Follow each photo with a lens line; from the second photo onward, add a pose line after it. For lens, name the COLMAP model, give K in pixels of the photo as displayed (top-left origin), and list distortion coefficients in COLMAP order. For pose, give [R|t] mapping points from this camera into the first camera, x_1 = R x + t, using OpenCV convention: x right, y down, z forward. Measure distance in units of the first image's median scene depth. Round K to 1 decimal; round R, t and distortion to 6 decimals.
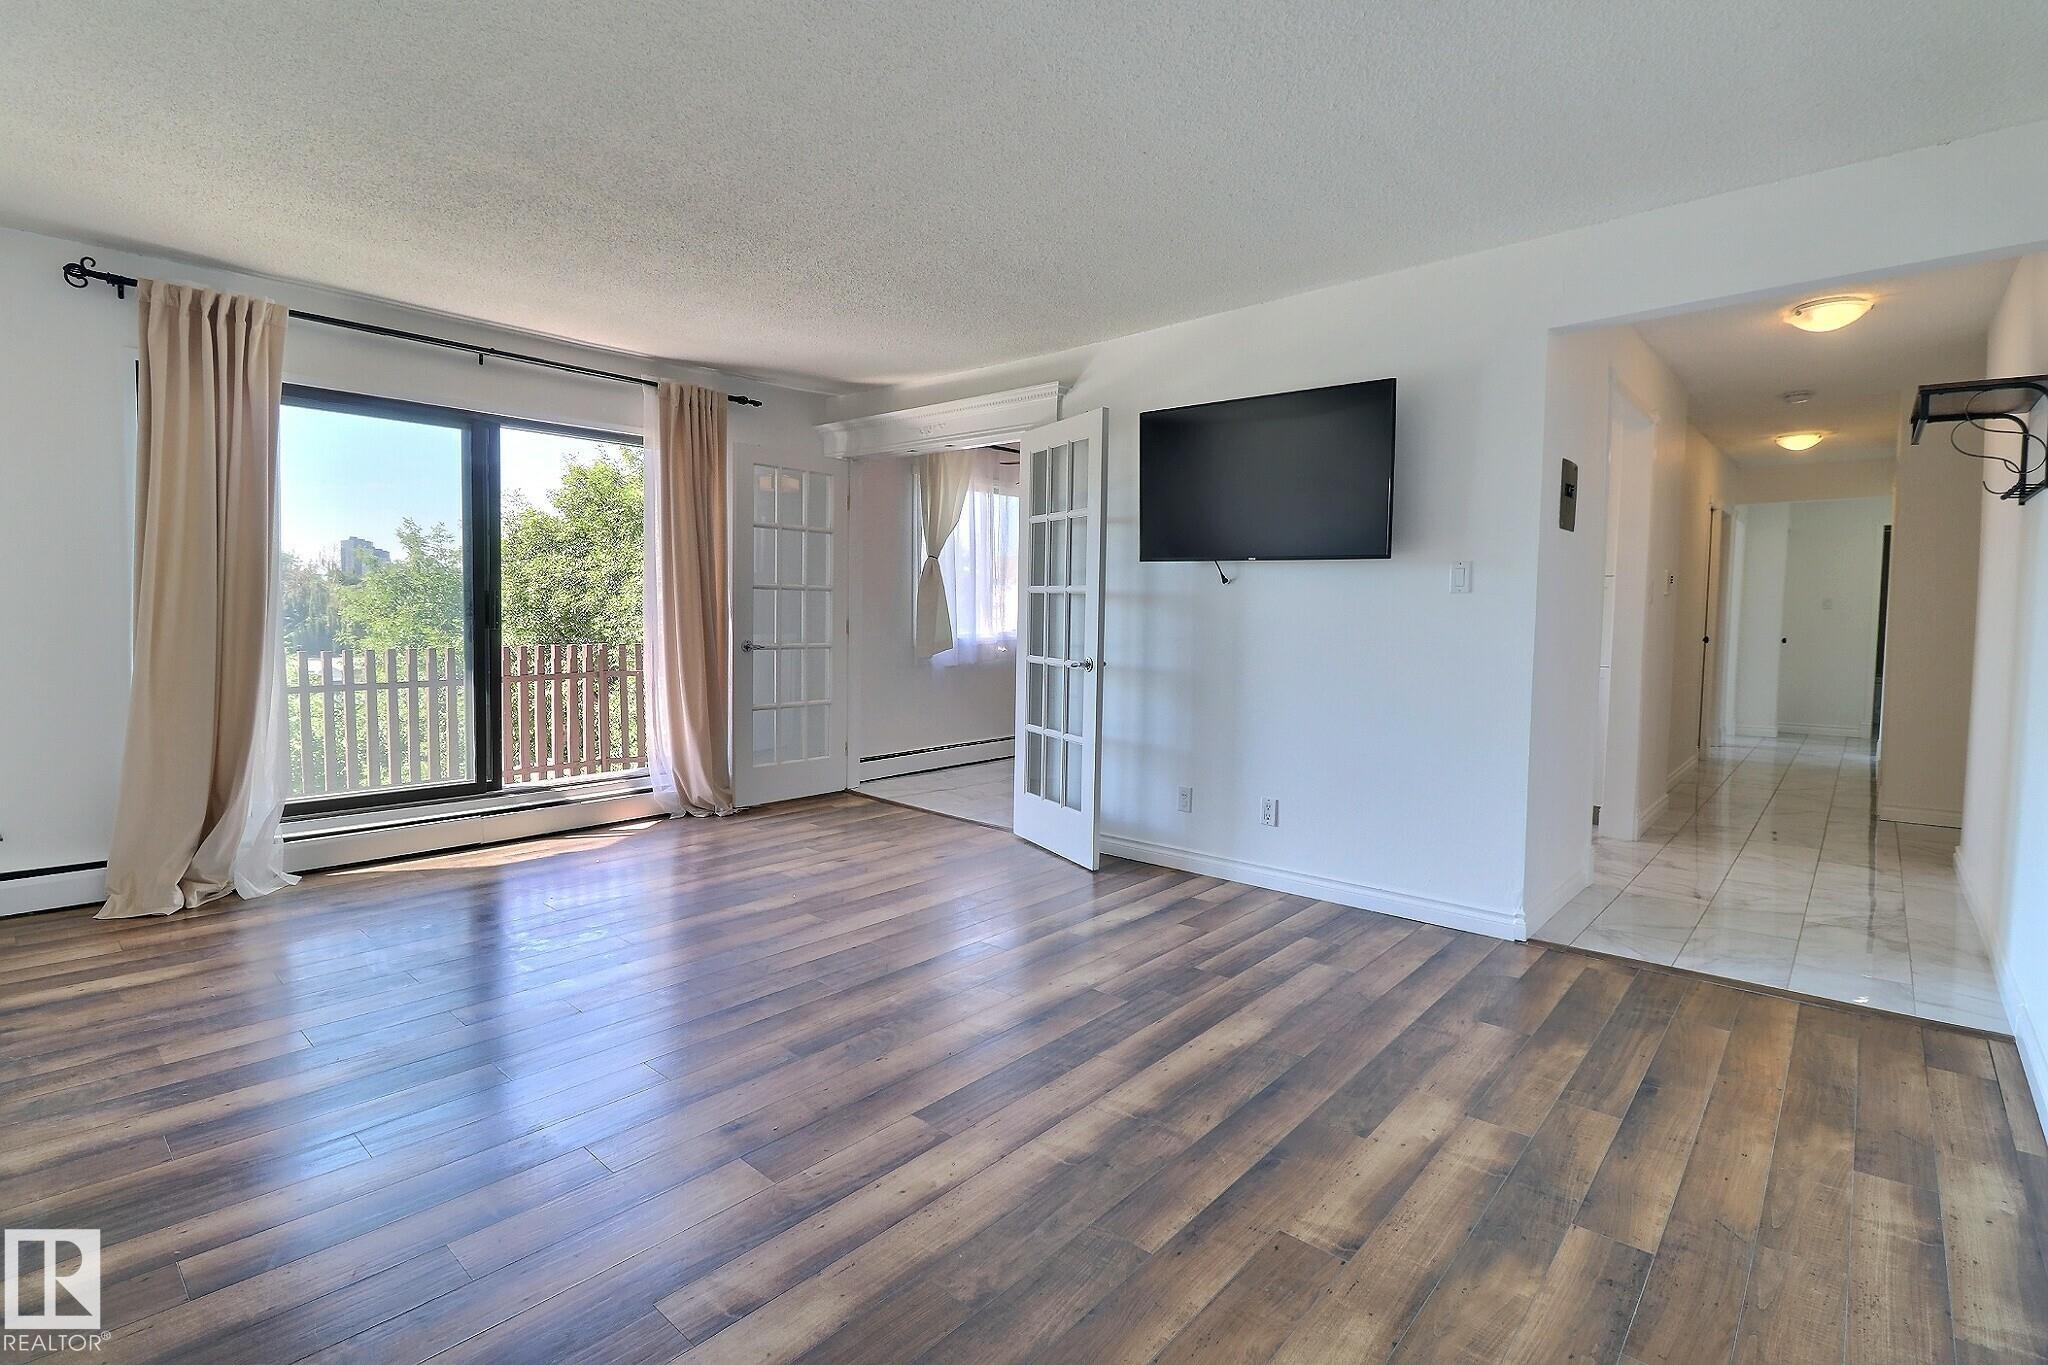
lens RADIAL K [[957.5, 0, 1038.7], [0, 957.5, 659.8], [0, 0, 1]] dist [-0.001307, -0.012317]
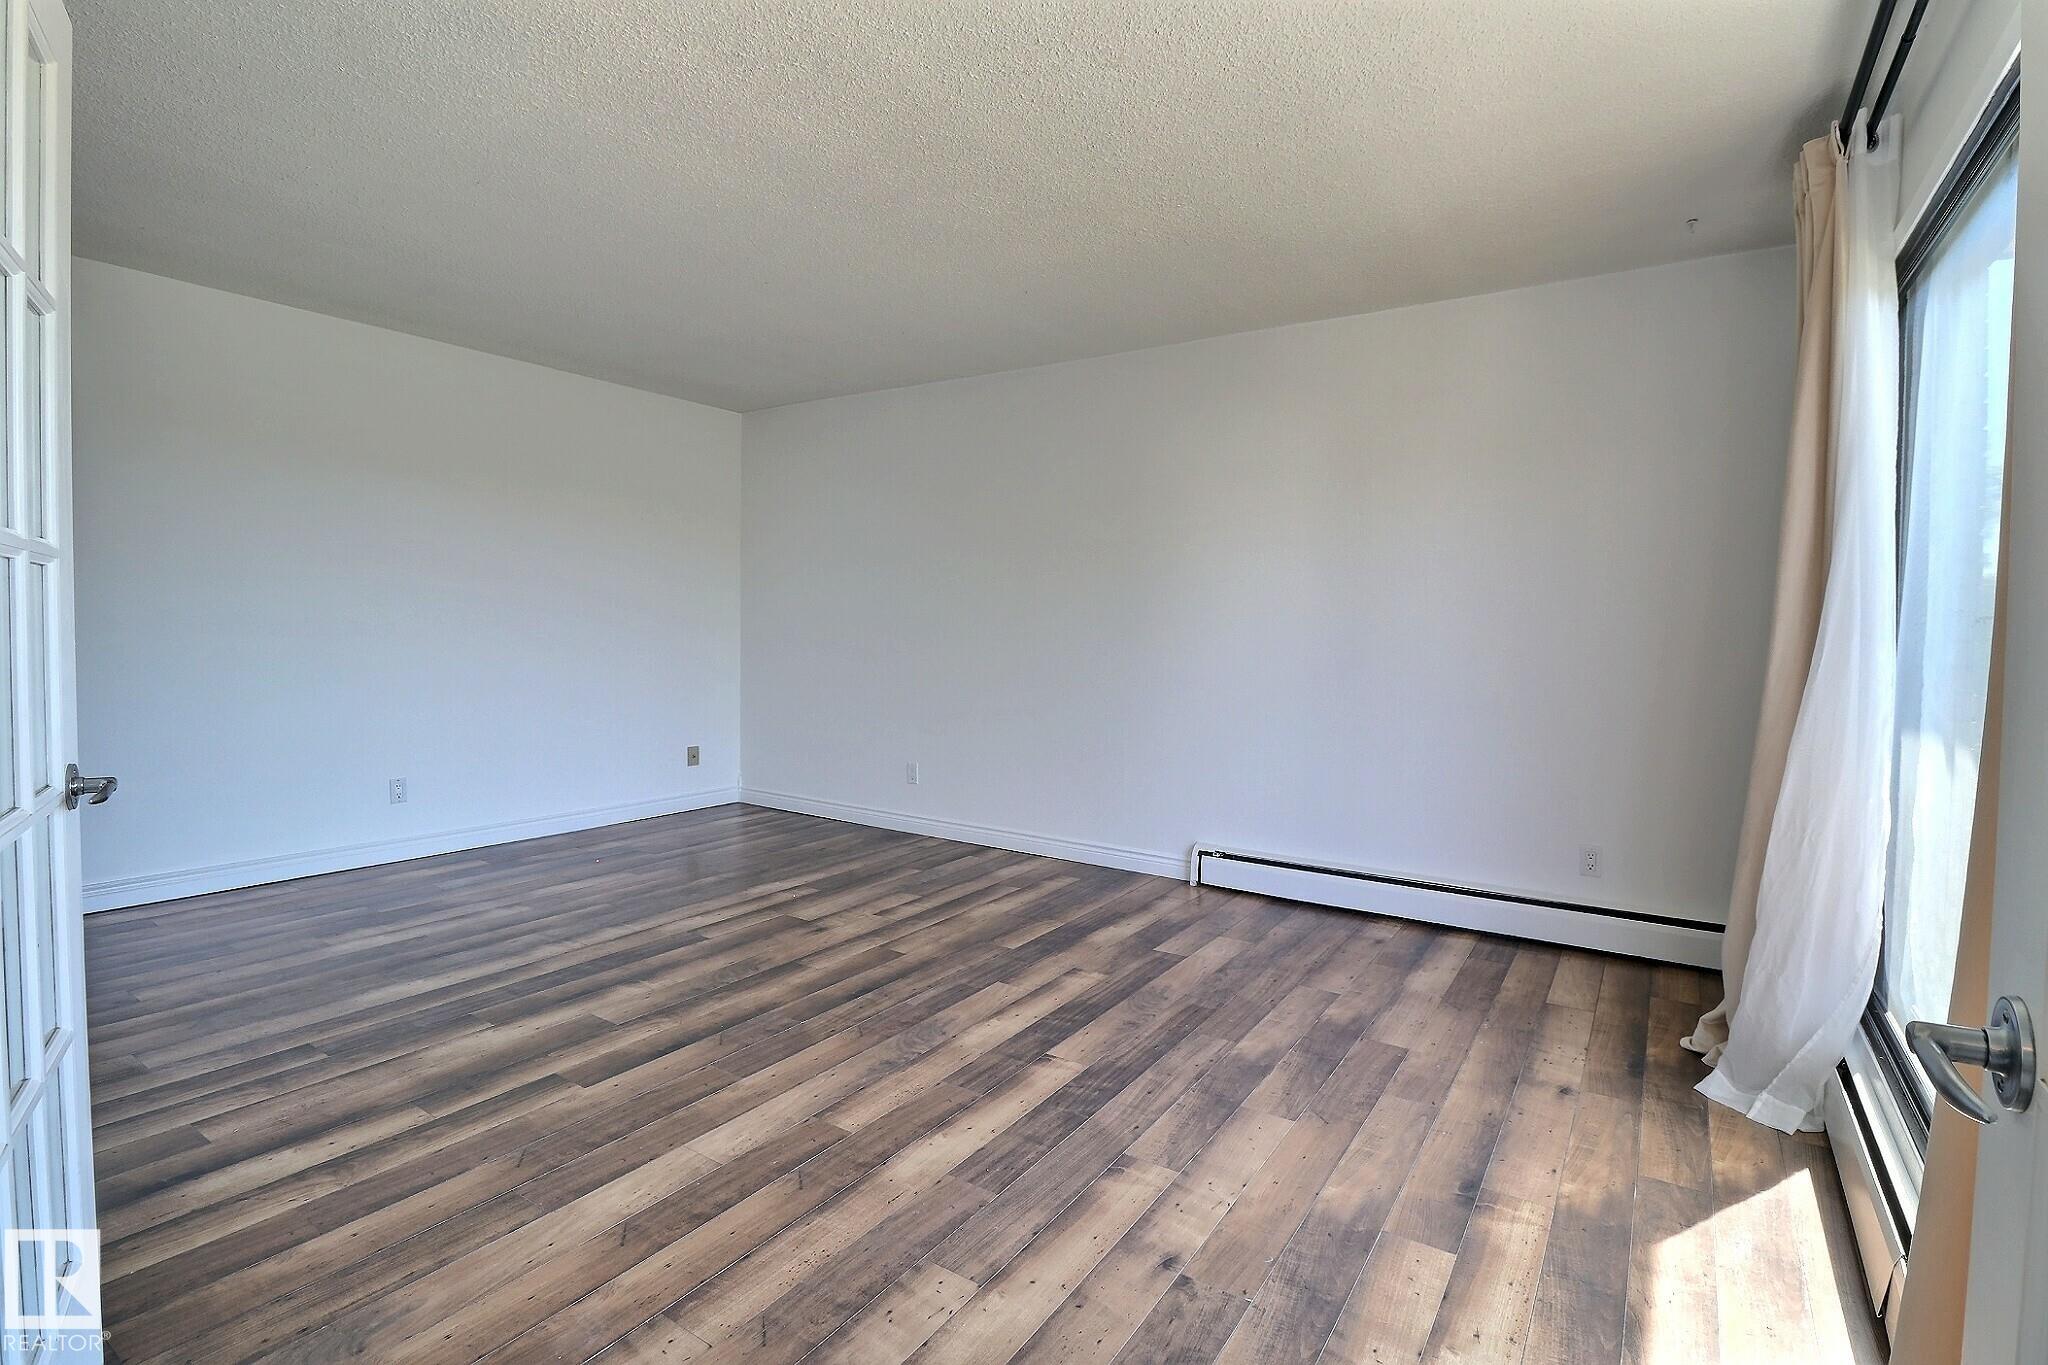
lens RADIAL K [[979.8, 0, 1039.8], [0, 979.8, 658.2], [0, 0, 1]] dist [0.004071, -0.015889]
pose [[-0.990136, -0.024229, -0.137996, -0.253973], [-0.036933, 0.995233, 0.090261, -0.089925], [0.135151, 0.094467, -0.986311, 1.522660]]
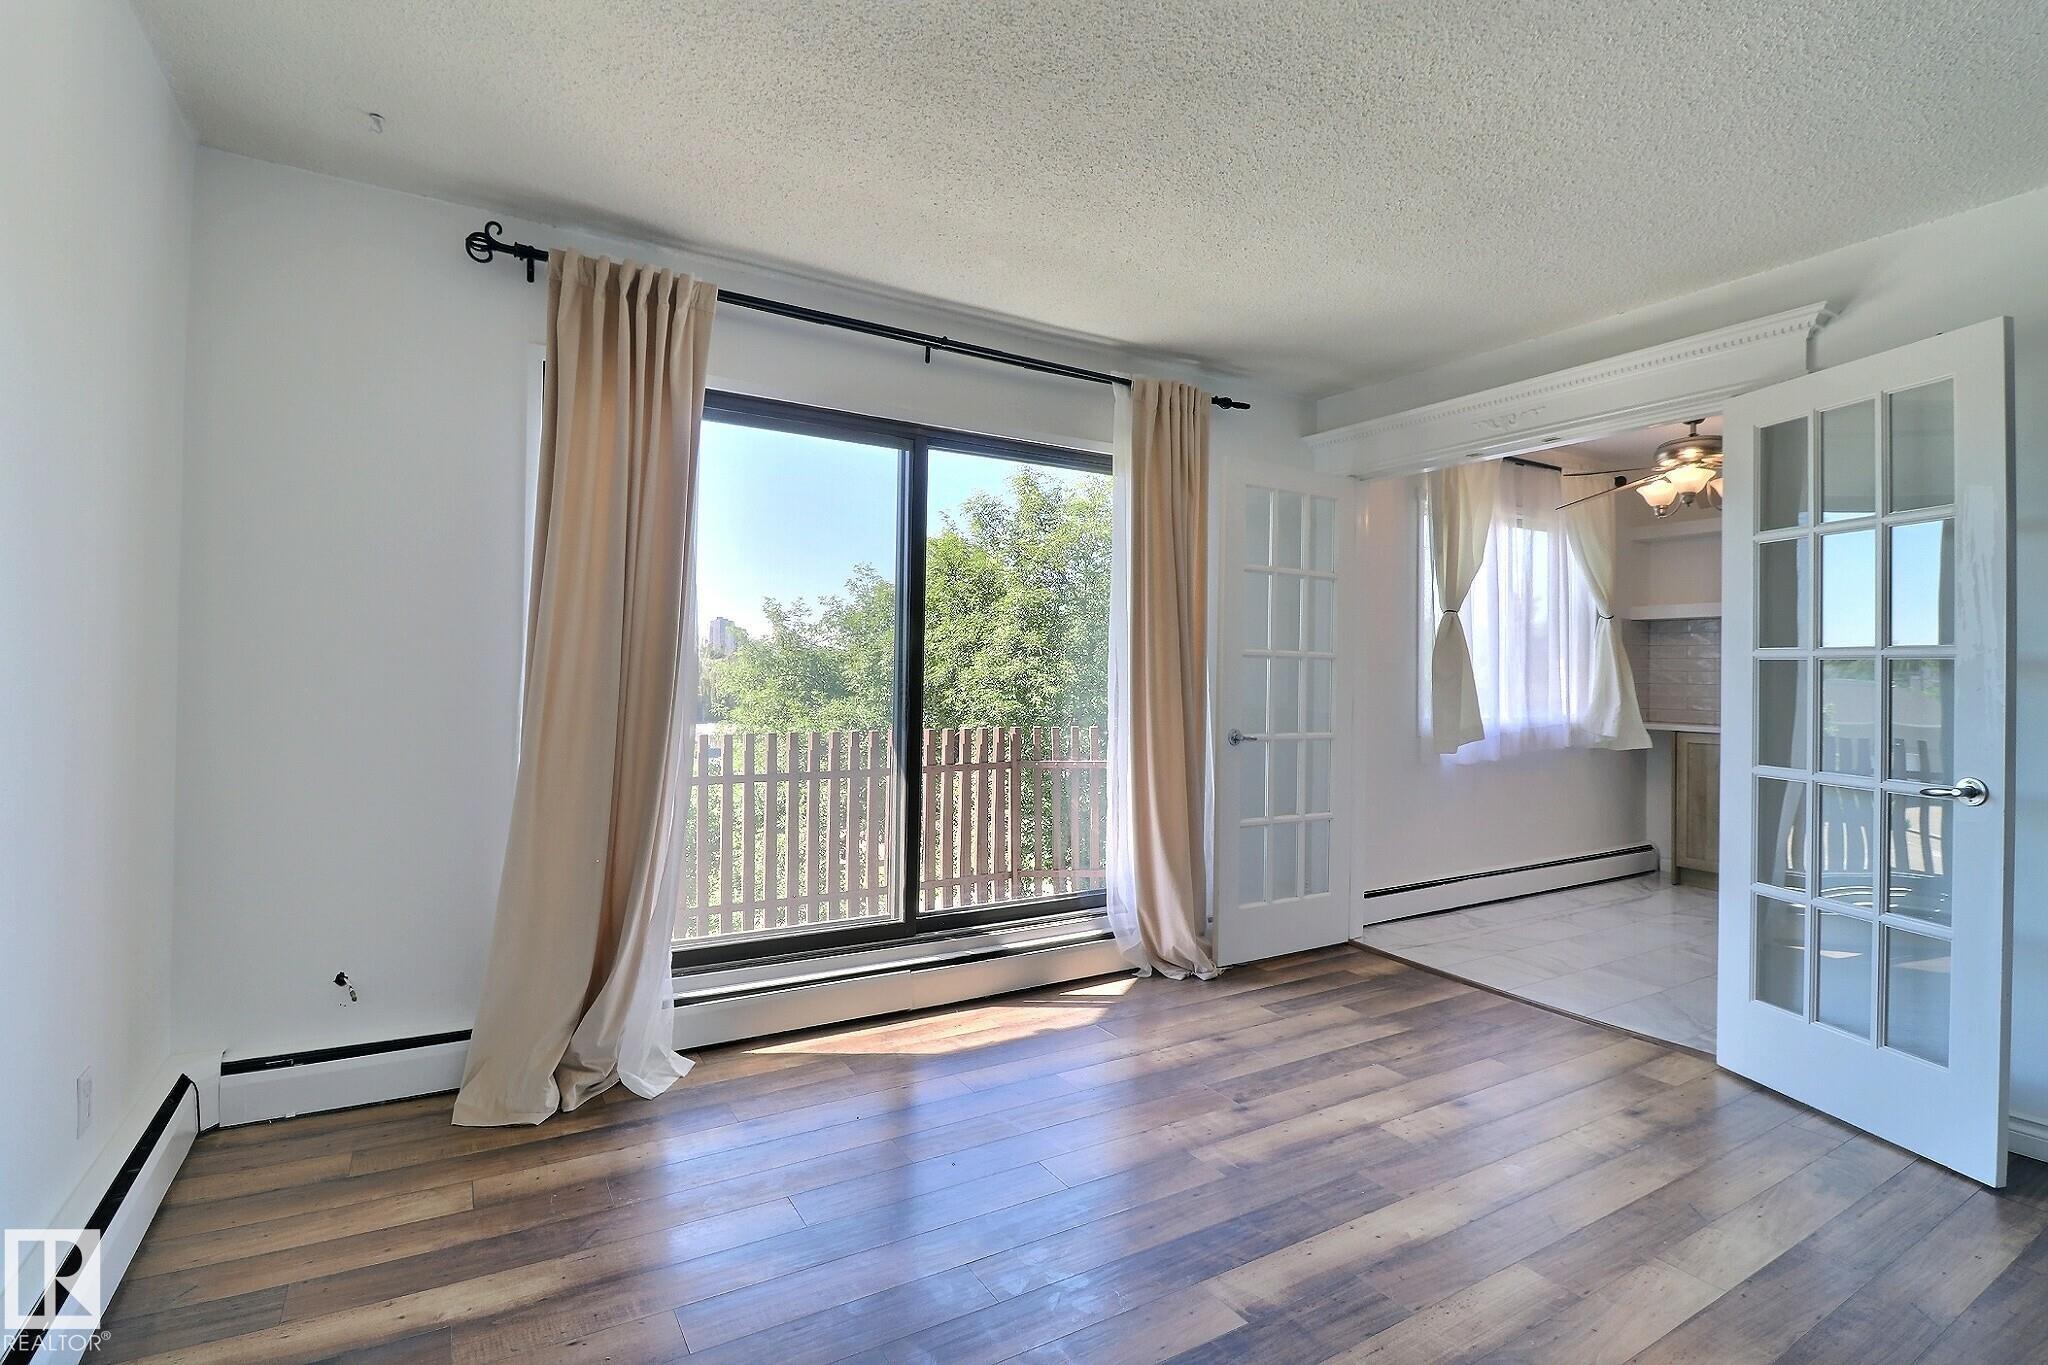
lens RADIAL K [[973.9, 0, 1035.1], [0, 973.9, 658.1], [0, 0, 1]] dist [0.000249, -0.013665]
pose [[0.953007, -0.006342, -0.302881, -0.317144], [-0.016676, 0.997167, -0.073351, -0.024211], [0.302488, 0.074955, 0.950201, 0.363726]]
